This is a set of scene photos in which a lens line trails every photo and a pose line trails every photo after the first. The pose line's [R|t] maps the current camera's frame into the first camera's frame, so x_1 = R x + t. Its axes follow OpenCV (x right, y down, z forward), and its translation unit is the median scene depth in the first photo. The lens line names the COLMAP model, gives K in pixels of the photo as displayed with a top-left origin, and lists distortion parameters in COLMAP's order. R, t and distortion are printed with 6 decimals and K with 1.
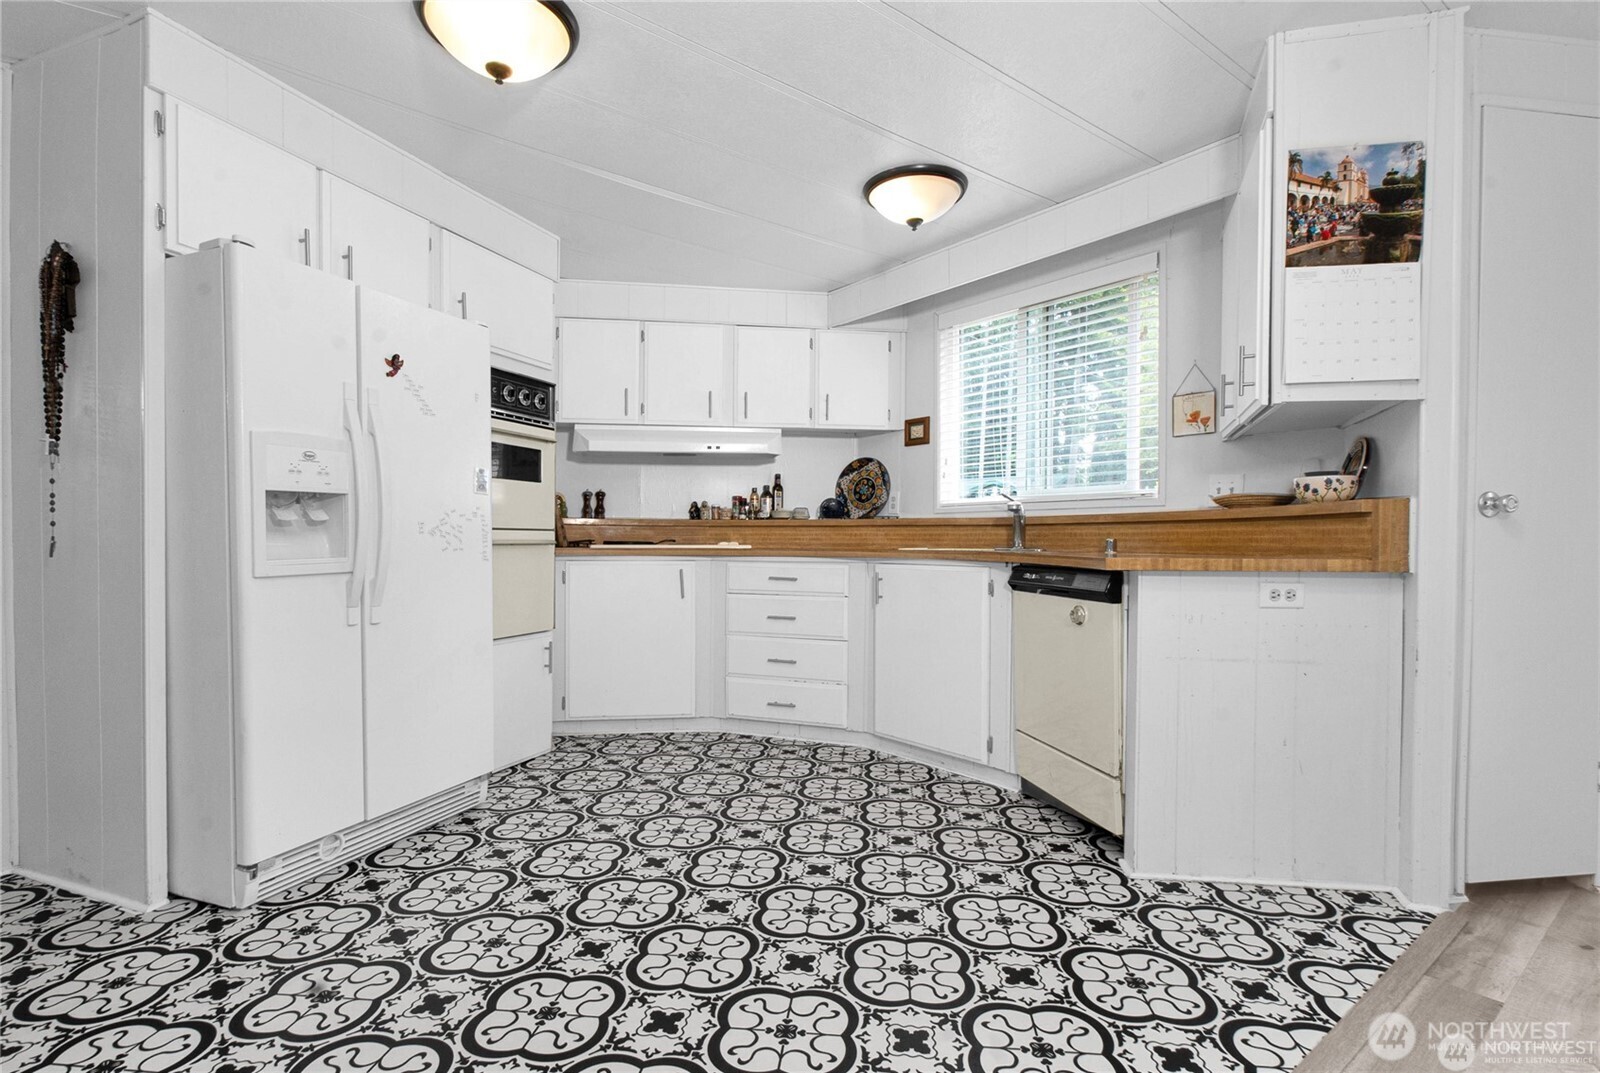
lens RADIAL K [[779.3, 0, 809.1], [0, 779.3, 534.3], [0, 0, 1]] dist [0.001951, 0.000807]
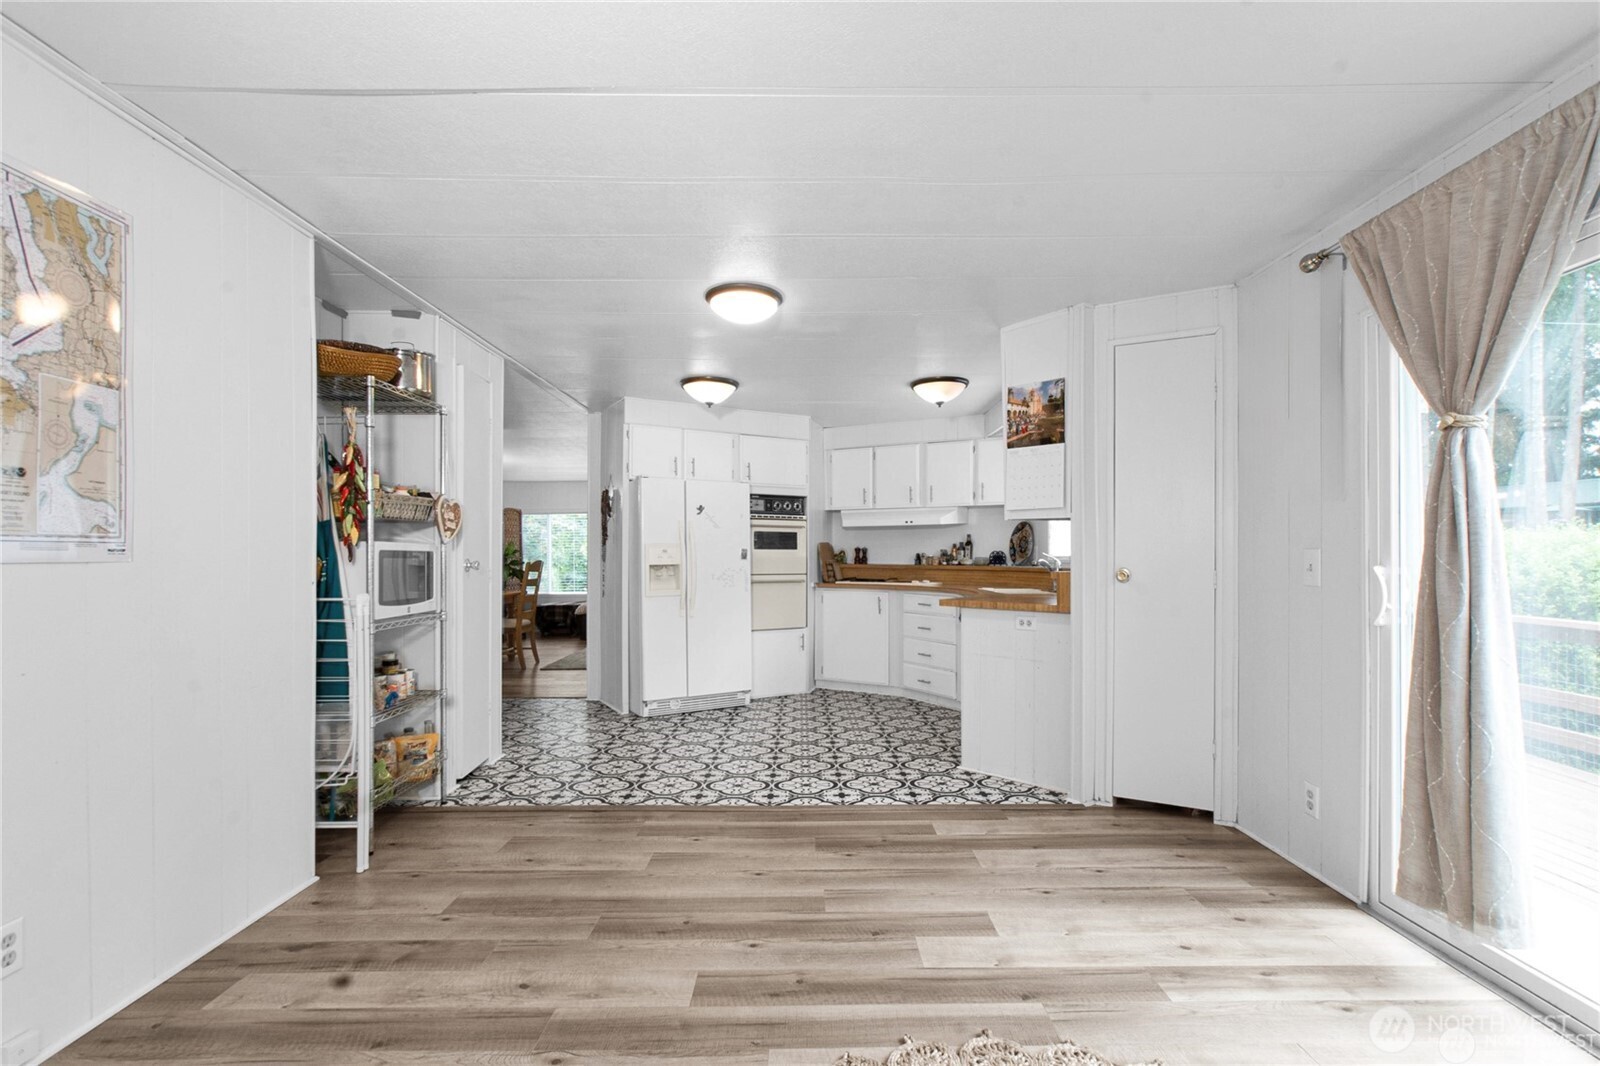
lens RADIAL K [[778.9, 0, 813.2], [0, 778.9, 551.2], [0, 0, 1]] dist [0.002118, 0.000672]
pose [[0.790569, -0.006141, -0.612343, 1.235906], [0.004545, 0.999981, -0.004161, -0.078749], [0.612357, 0.000506, 0.790582, -0.693588]]
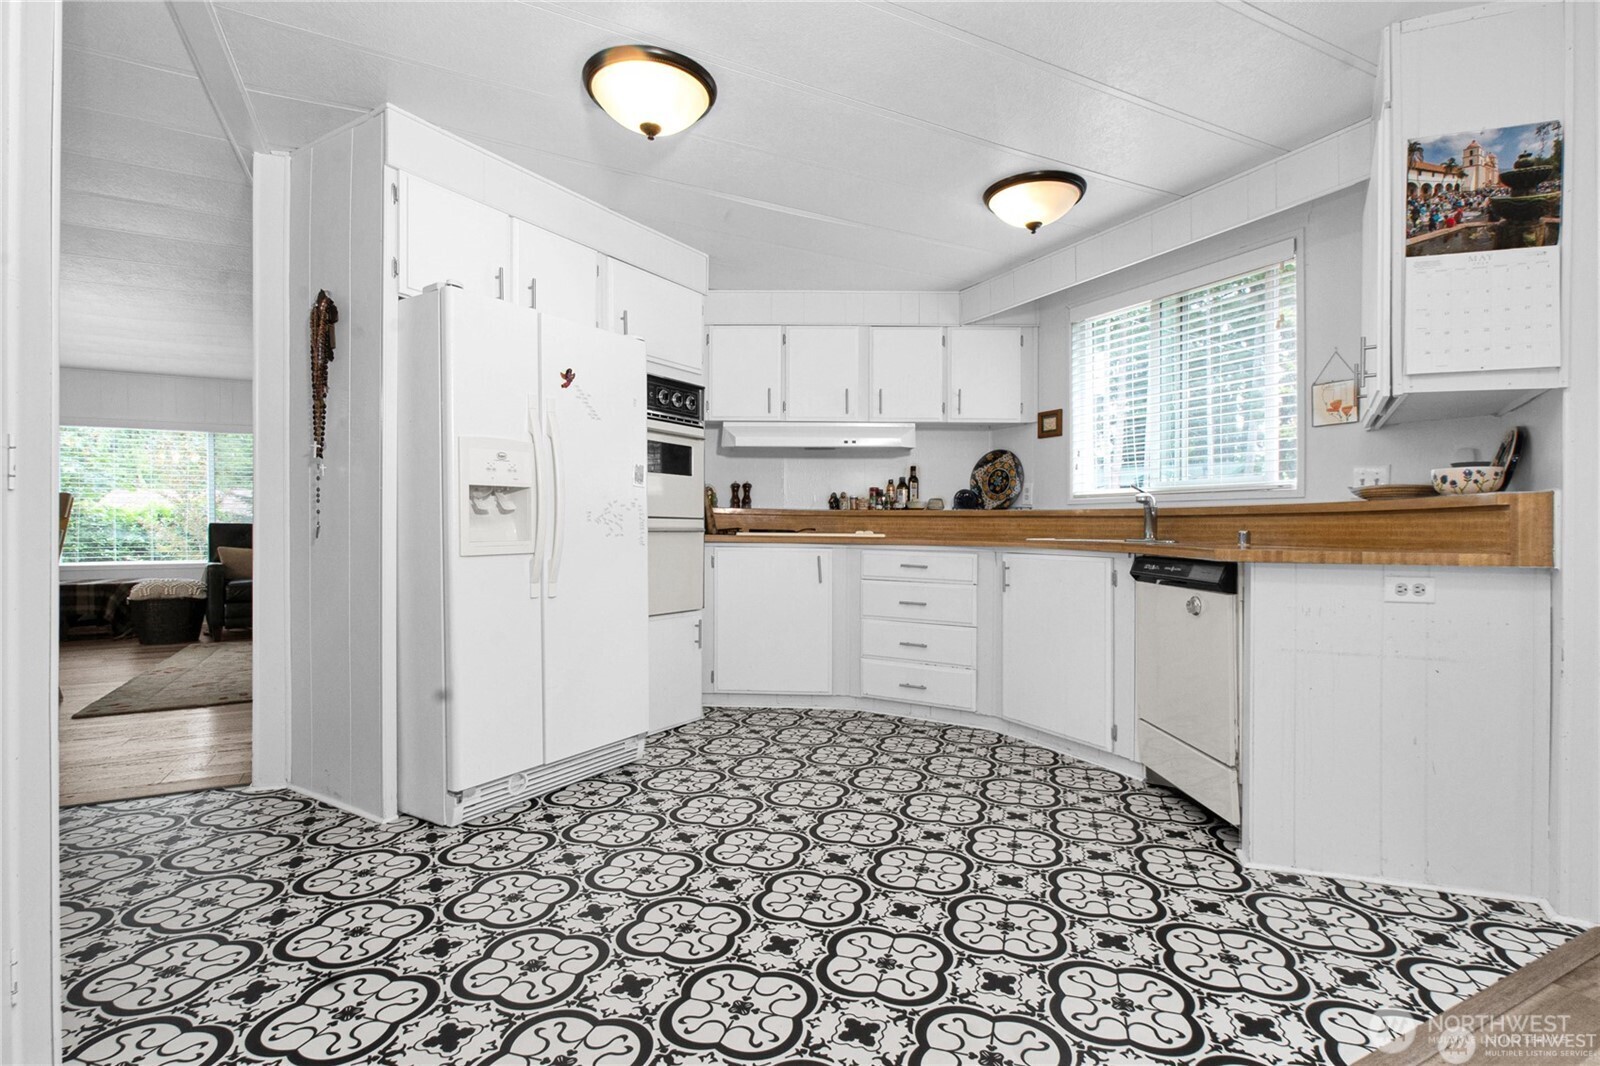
lens RADIAL K [[782.8, 0, 831.9], [0, 782.8, 529.1], [0, 0, 1]] dist [0.000164, 0.000331]
pose [[0.985623, 0.007670, -0.168785, 0.057406], [-0.006614, 0.999955, 0.006817, 0.000427], [0.168830, -0.005602, 0.985629, -0.092399]]
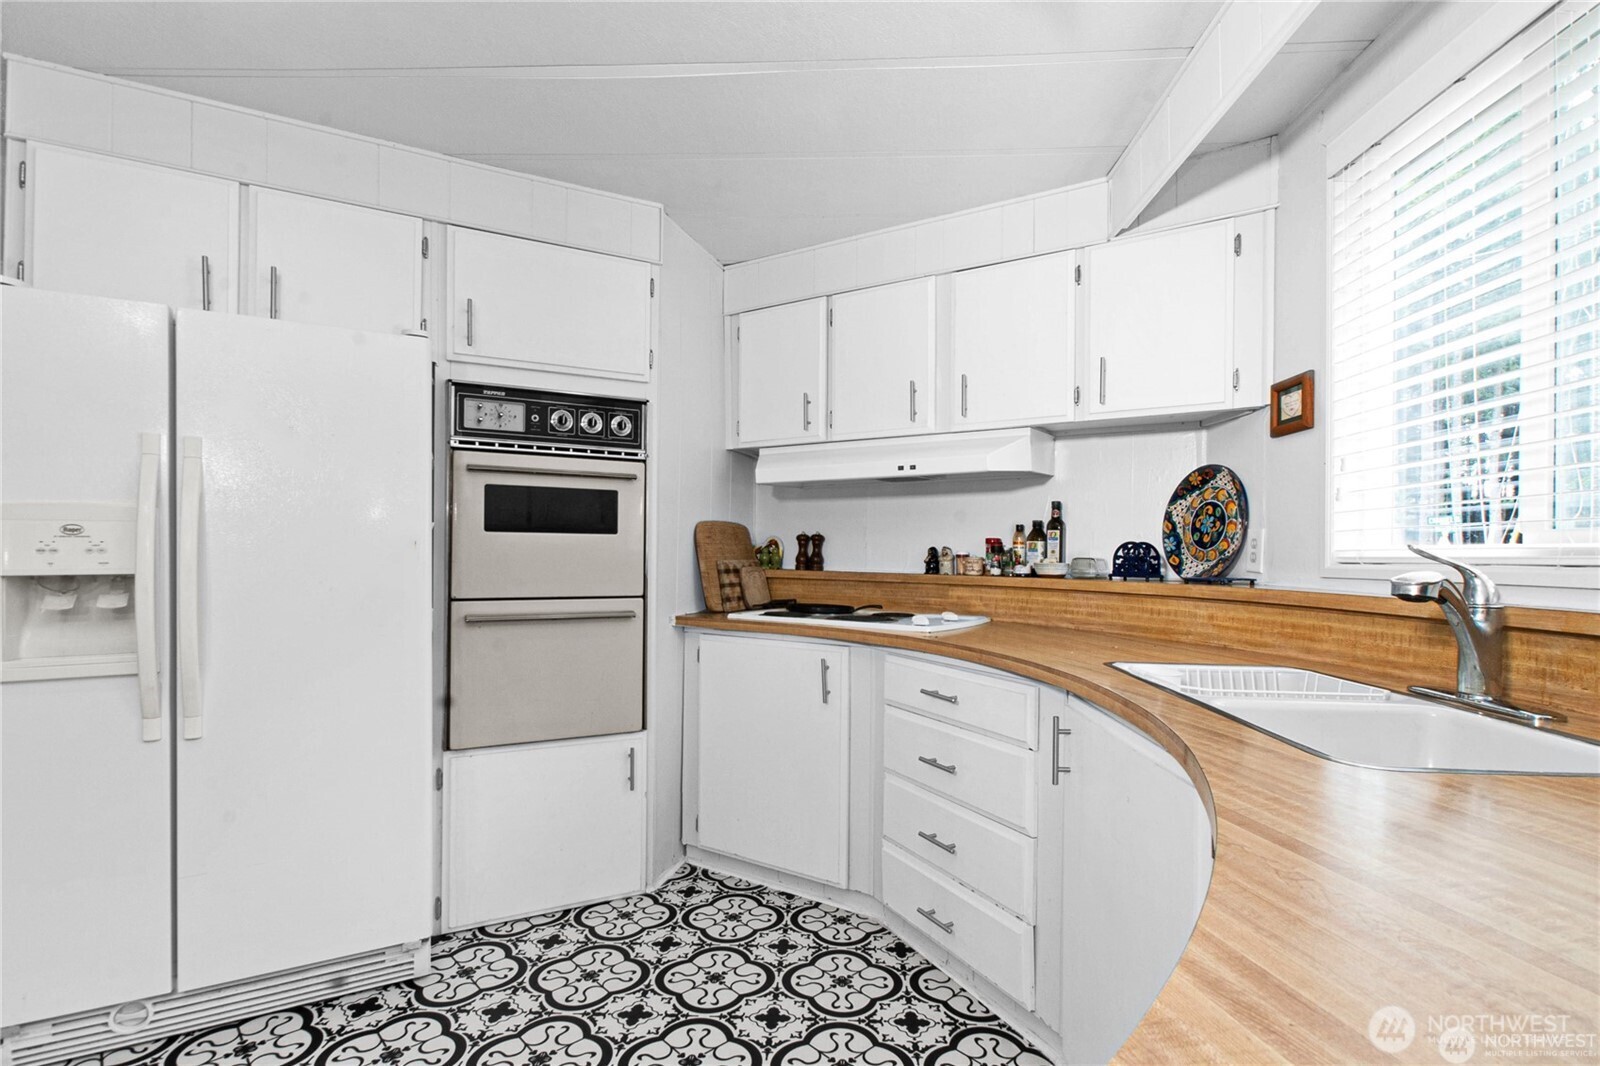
lens RADIAL K [[778.9, 0, 813.2], [0, 778.9, 551.2], [0, 0, 1]] dist [0.002118, 0.000672]
pose [[0.758605, 0.002743, -0.651545, 0.413639], [-0.003398, 0.999994, 0.000254, -0.074083], [0.651542, 0.002021, 0.758610, 0.807512]]
